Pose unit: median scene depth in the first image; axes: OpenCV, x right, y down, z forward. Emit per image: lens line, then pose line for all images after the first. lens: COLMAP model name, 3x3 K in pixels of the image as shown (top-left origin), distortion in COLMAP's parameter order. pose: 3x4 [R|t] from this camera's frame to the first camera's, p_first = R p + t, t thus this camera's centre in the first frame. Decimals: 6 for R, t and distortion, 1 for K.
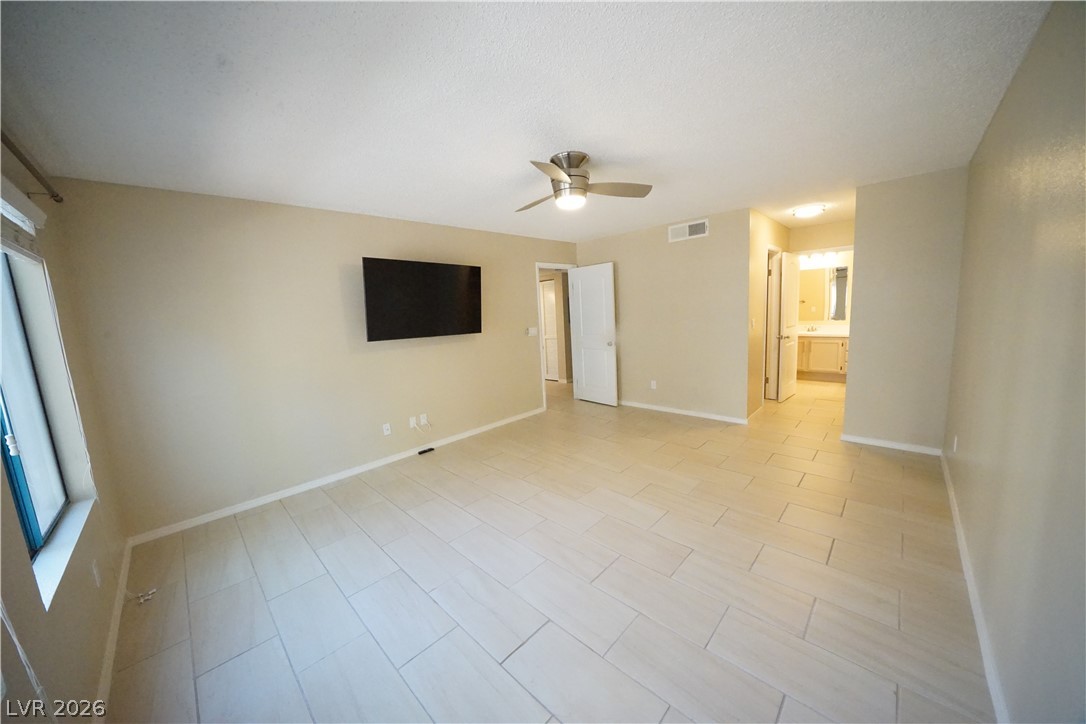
lens RADIAL K [[371.5, 0, 544.6], [0, 371.5, 359.7], [0, 0, 1]] dist [-0.014672, 0.000158]
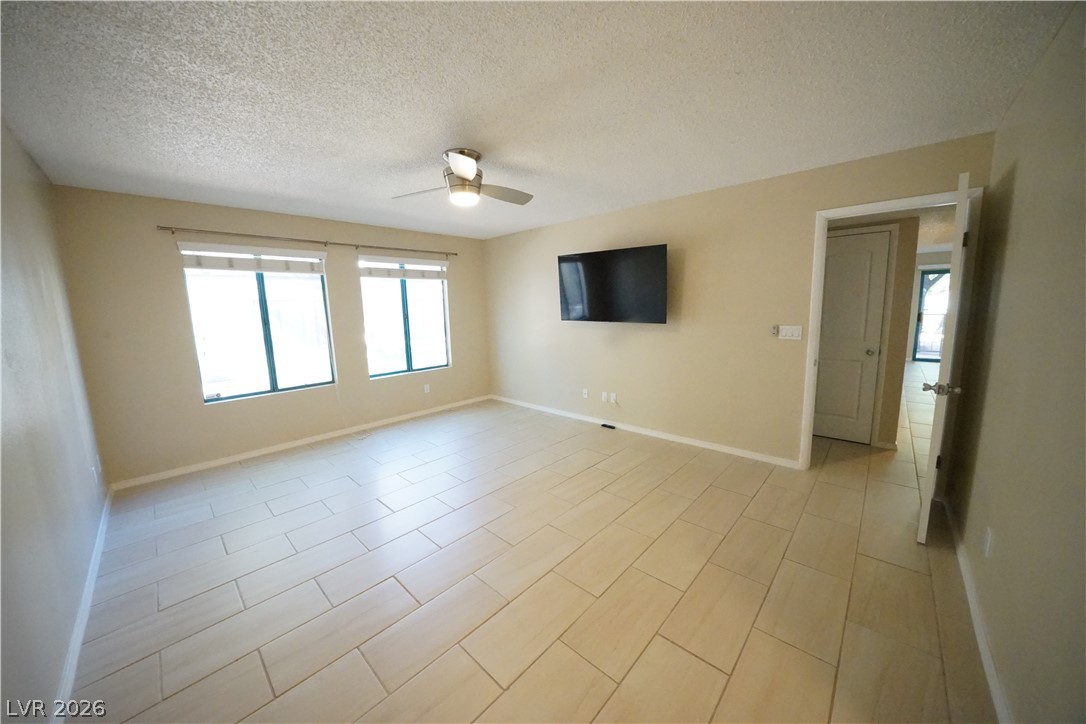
lens RADIAL K [[371.5, 0, 544.6], [0, 371.5, 359.7], [0, 0, 1]] dist [-0.014672, 0.000158]
pose [[0.029447, 0.194251, -0.980510, 0.705411], [-0.110438, 0.975562, 0.189954, -0.130386], [0.993447, 0.102692, 0.050180, 0.743571]]
